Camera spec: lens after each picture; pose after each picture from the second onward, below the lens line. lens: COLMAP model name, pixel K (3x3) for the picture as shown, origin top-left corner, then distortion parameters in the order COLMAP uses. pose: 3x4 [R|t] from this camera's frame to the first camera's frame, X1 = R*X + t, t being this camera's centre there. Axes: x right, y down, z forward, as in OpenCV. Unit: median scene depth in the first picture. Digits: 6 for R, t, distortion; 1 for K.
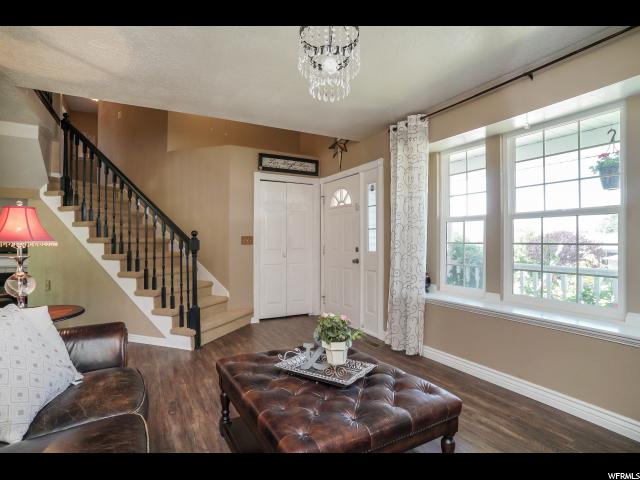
lens RADIAL K [[336.2, 0, 315.9], [0, 336.2, 239.0], [0, 0, 1]] dist [-0.063250, 0.017902]
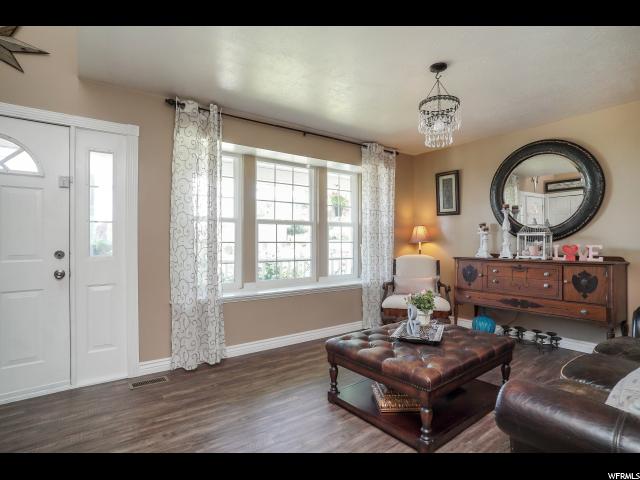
lens RADIAL K [[345.2, 0, 312.0], [0, 345.2, 244.9], [0, 0, 1]] dist [-0.086590, 0.045027]
pose [[-0.153398, -0.006851, 0.988141, -0.793448], [-0.001235, 0.999977, 0.006741, 0.014761], [-0.988164, -0.000186, -0.153402, 1.010346]]
